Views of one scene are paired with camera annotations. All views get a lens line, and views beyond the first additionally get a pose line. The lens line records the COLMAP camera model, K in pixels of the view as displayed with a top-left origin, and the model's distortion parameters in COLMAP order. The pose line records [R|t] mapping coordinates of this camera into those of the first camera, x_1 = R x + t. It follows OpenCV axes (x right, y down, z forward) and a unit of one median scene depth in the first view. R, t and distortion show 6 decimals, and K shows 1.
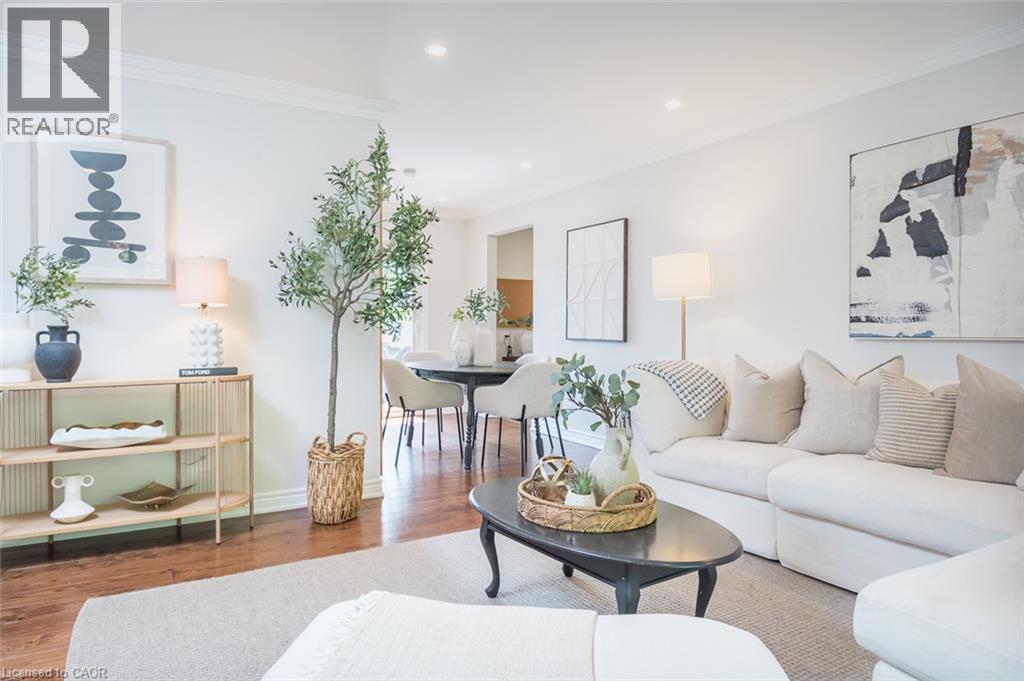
lens RADIAL K [[617.0, 0, 513.9], [0, 617.0, 335.2], [0, 0, 1]] dist [-0.003493, -0.003176]
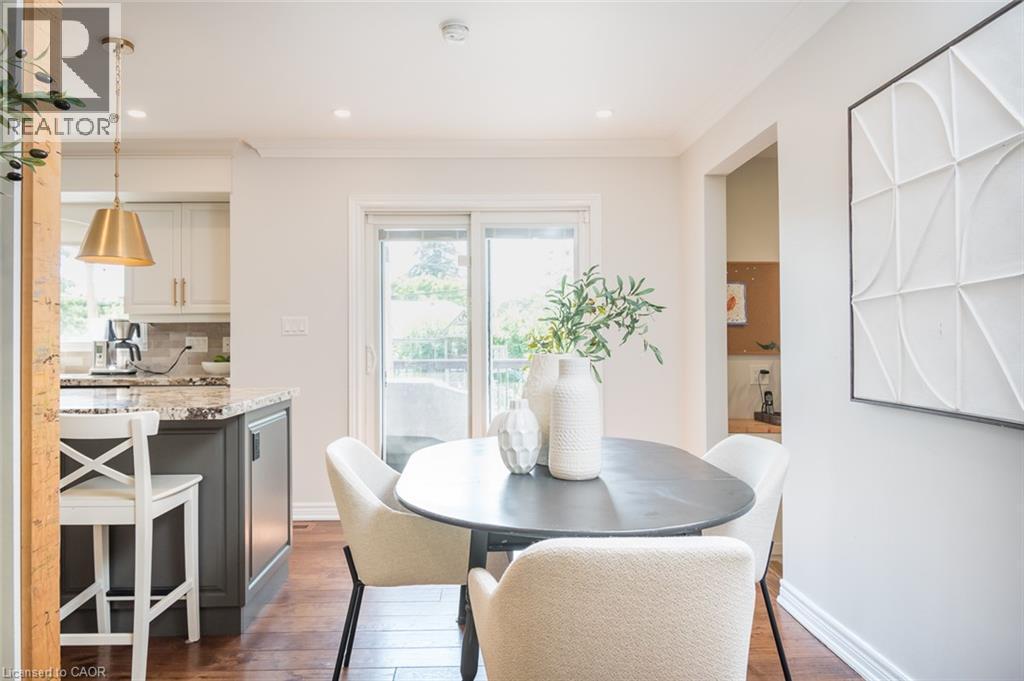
lens RADIAL K [[677.5, 0, 480.1], [0, 677.5, 333.9], [0, 0, 1]] dist [-0.000272, -0.020510]
pose [[0.869559, -0.009970, -0.493729, 0.176519], [-0.003121, 0.999665, -0.025683, -0.043333], [0.493820, 0.023874, 0.869237, 1.039779]]
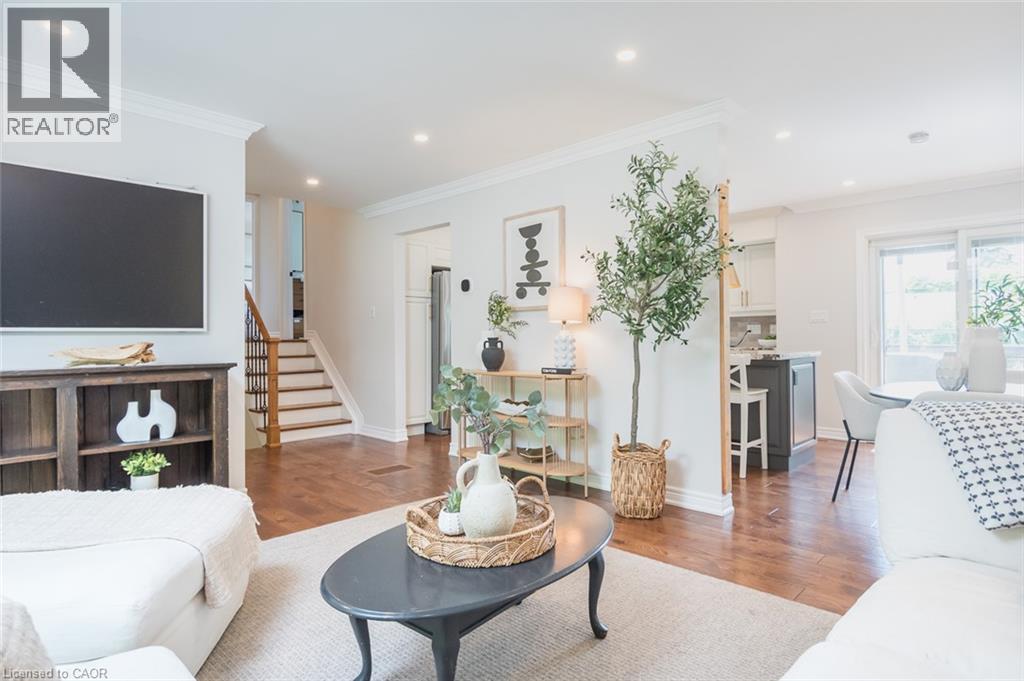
lens RADIAL K [[561.6, 0, 514.5], [0, 561.6, 333.1], [0, 0, 1]] dist [-0.001864, -0.000667]
pose [[0.282159, -0.009121, -0.959324, 0.668393], [-0.007517, 0.999903, -0.011718, -0.009117], [0.959338, 0.010518, 0.282063, 0.562287]]
